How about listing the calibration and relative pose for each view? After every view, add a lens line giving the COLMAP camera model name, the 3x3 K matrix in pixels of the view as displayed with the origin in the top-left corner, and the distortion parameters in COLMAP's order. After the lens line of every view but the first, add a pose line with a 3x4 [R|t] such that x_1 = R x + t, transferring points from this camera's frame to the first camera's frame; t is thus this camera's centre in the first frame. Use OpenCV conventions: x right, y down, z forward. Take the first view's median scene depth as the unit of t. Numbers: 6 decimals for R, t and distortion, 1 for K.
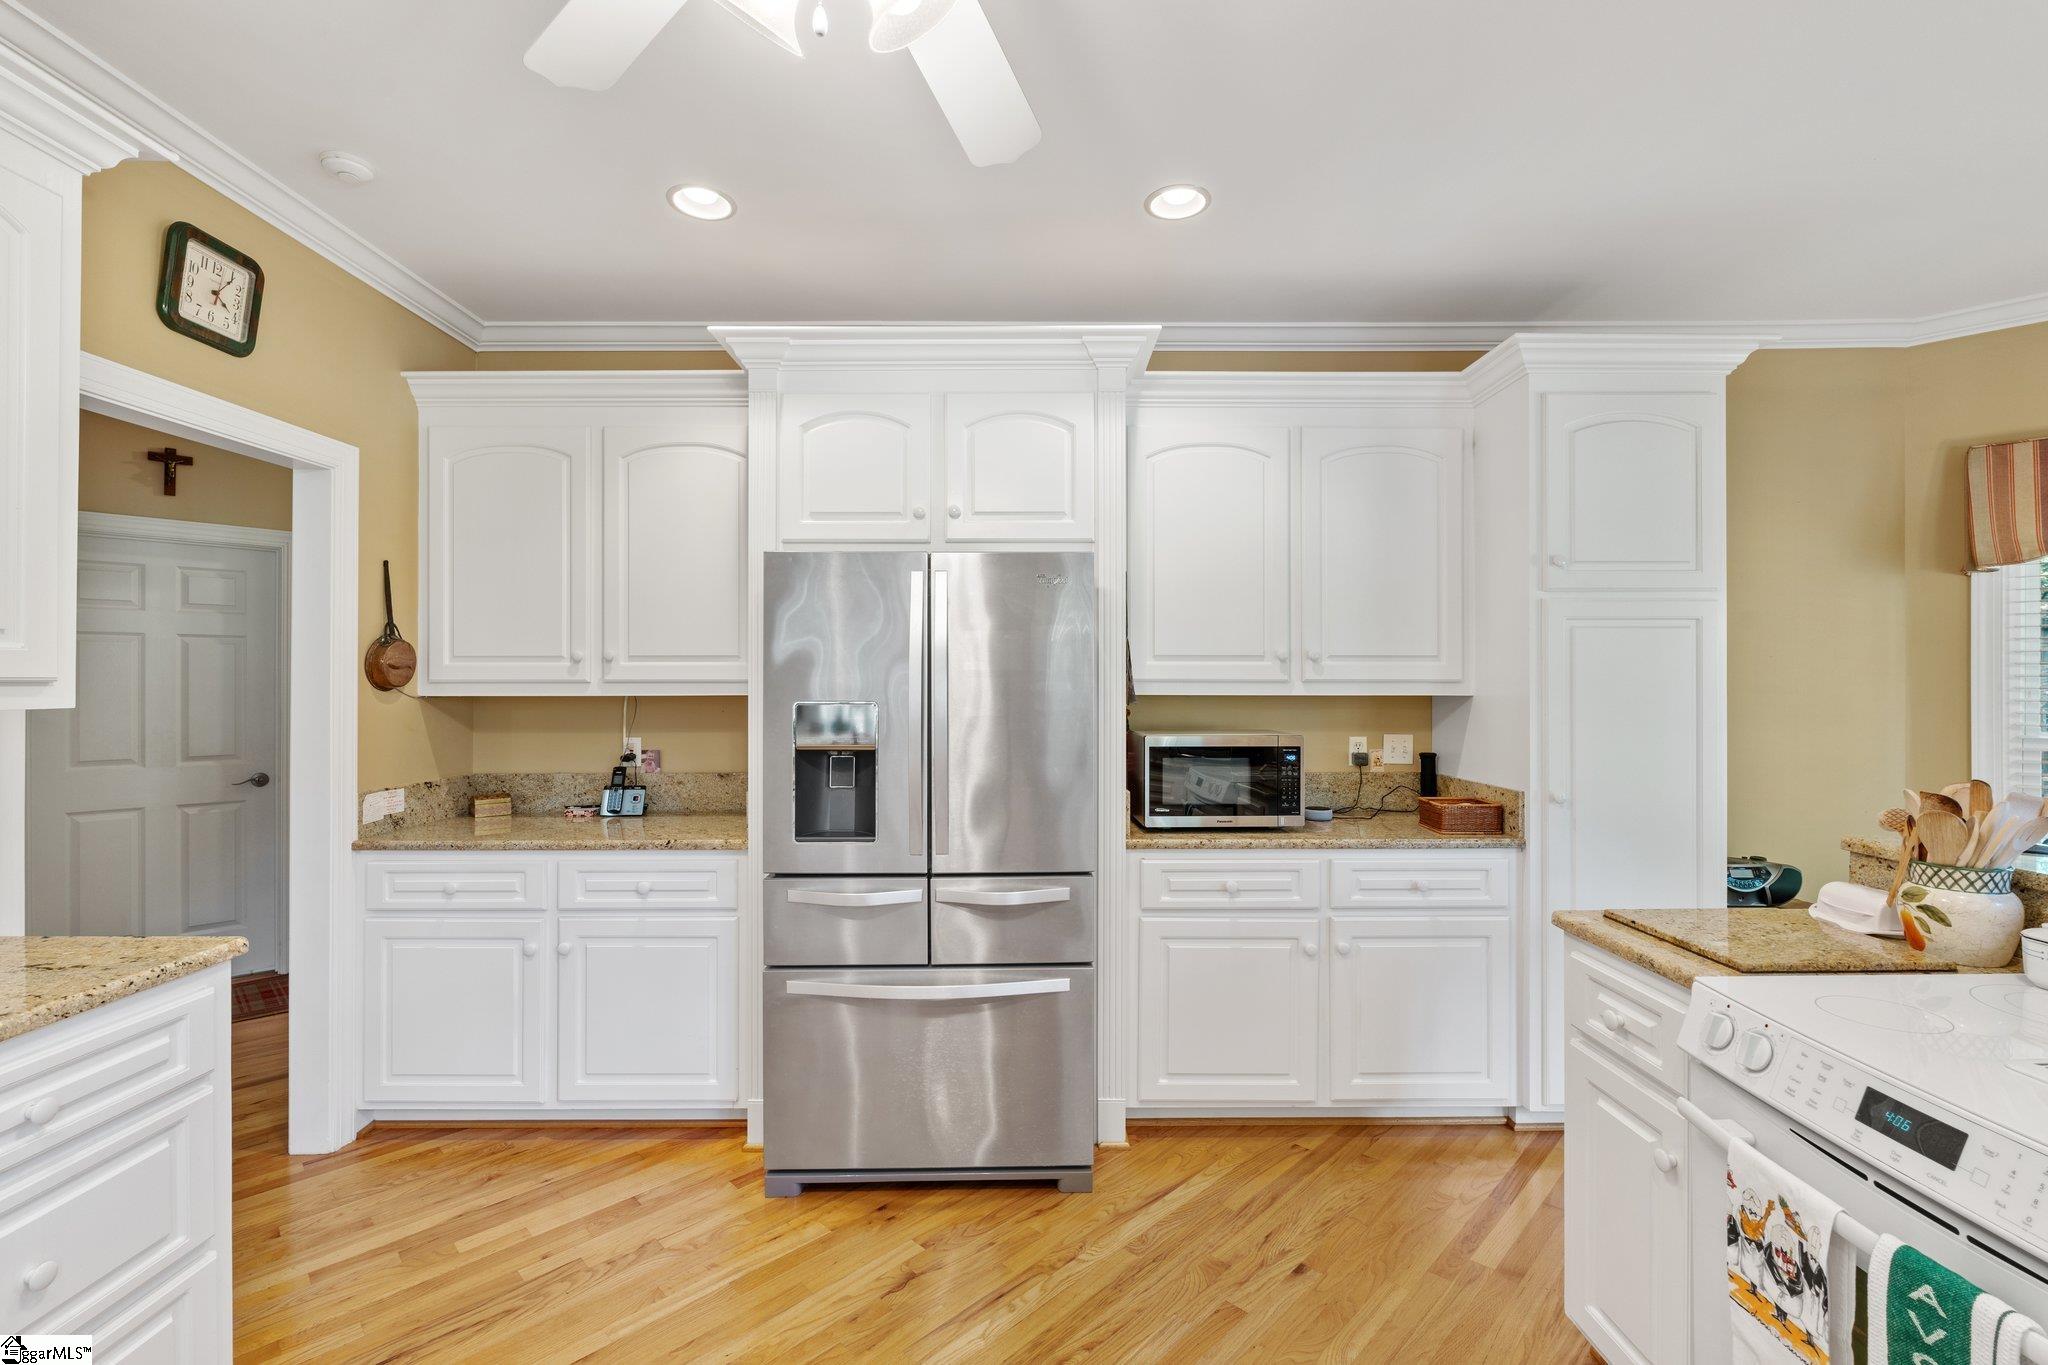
lens RADIAL K [[885.8, 0, 1020.4], [0, 885.8, 680.9], [0, 0, 1]] dist [-0.007449, 0.000295]
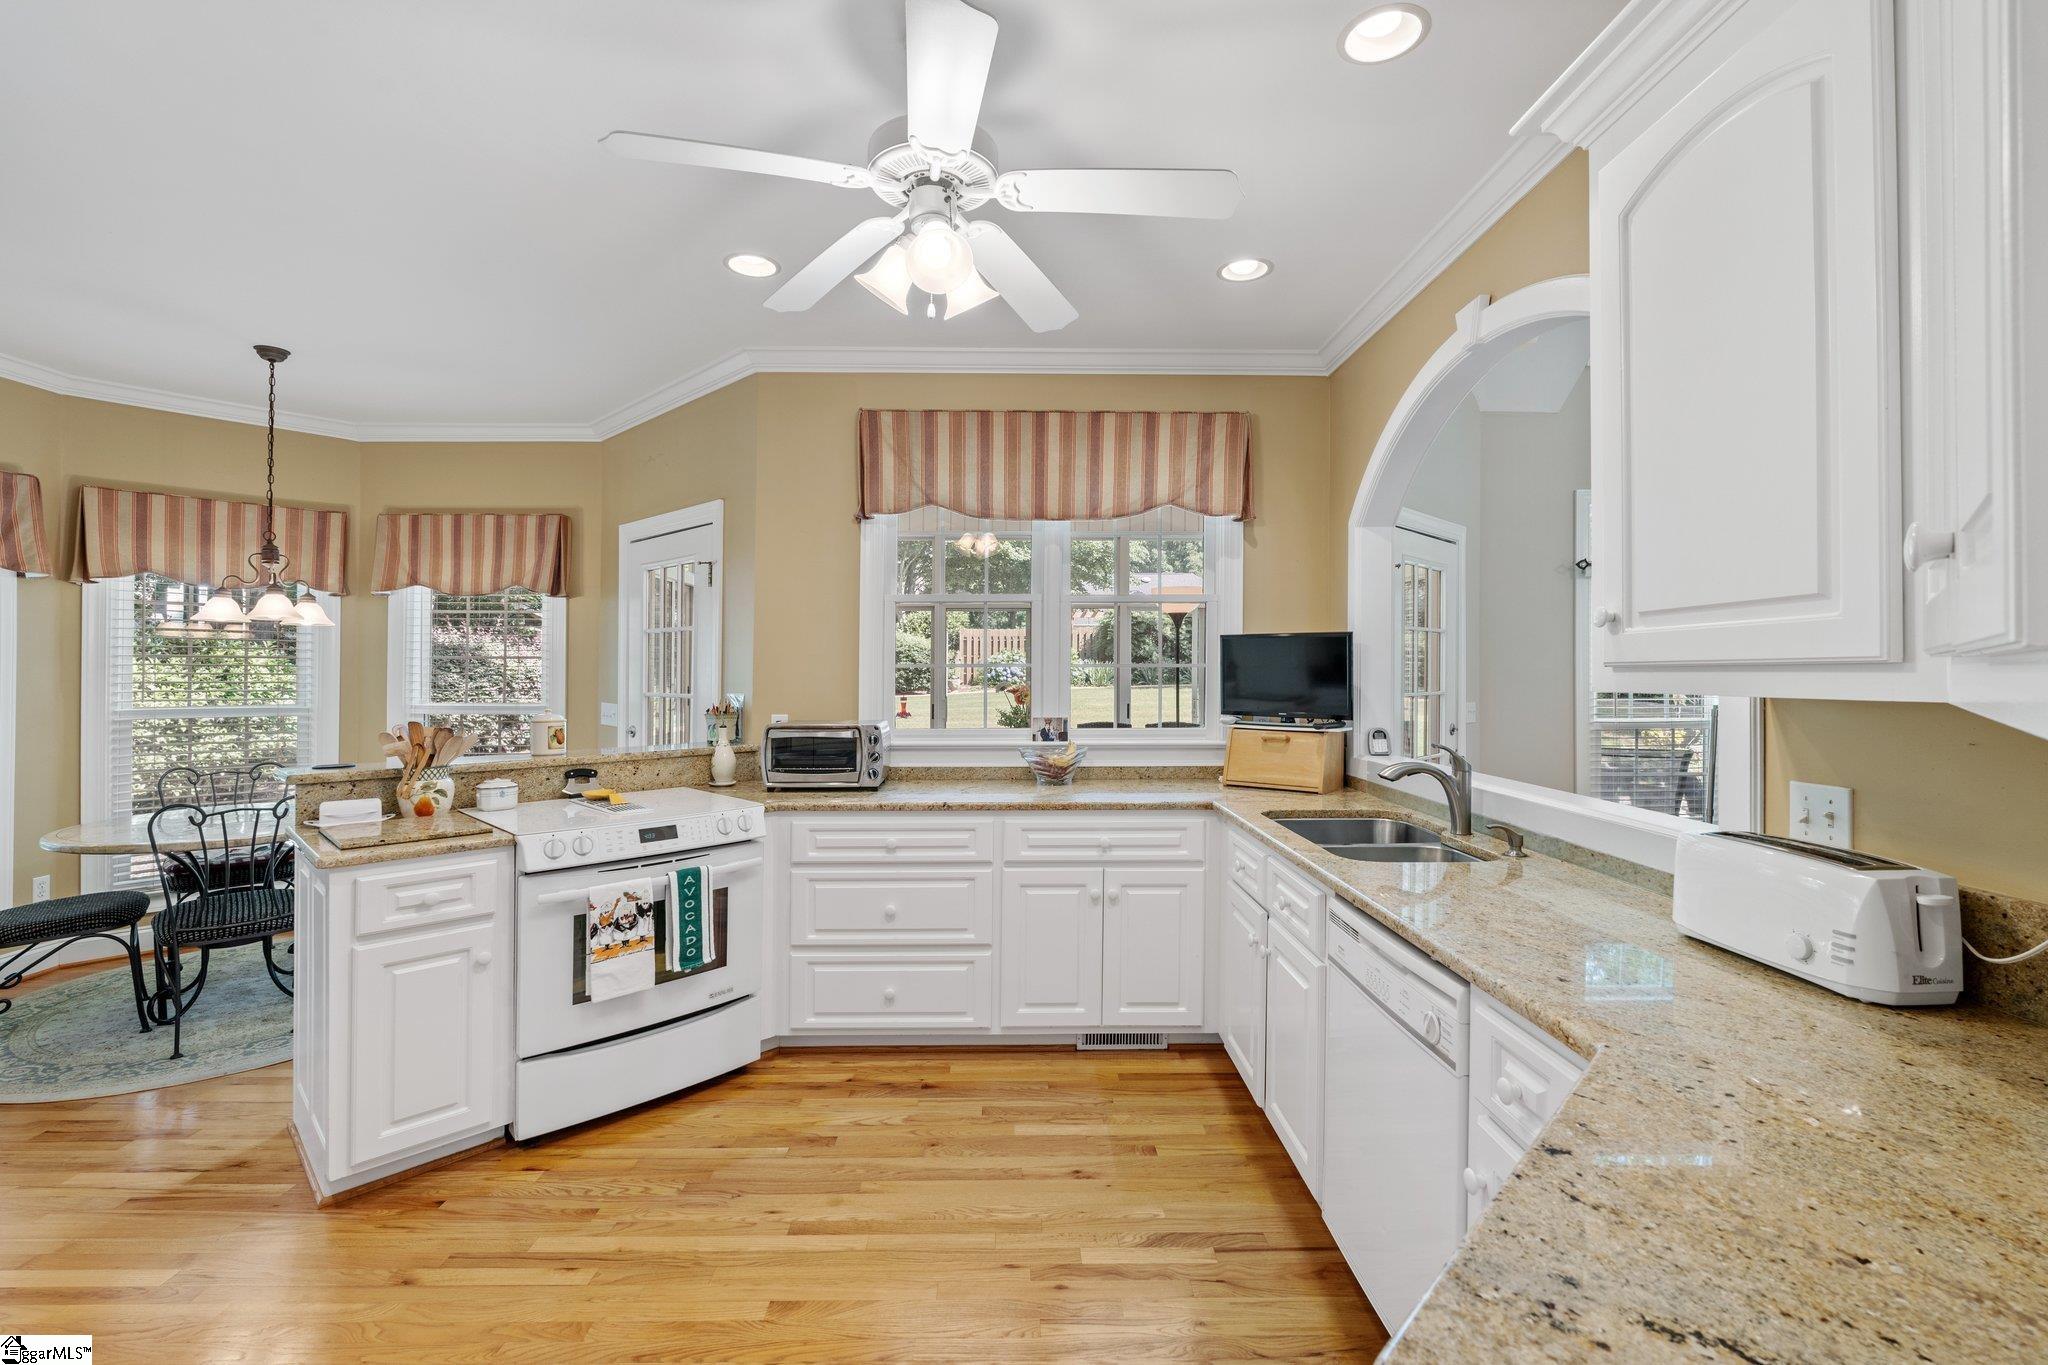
lens RADIAL K [[885.8, 0, 1022.6], [0, 885.8, 676.8], [0, 0, 1]] dist [-0.007449, 0.000295]
pose [[-0.721465, 0.003208, 0.692444, -1.475603], [0.001007, 0.999993, -0.003583, 0.036870], [-0.692450, -0.001887, -0.721463, 1.945499]]
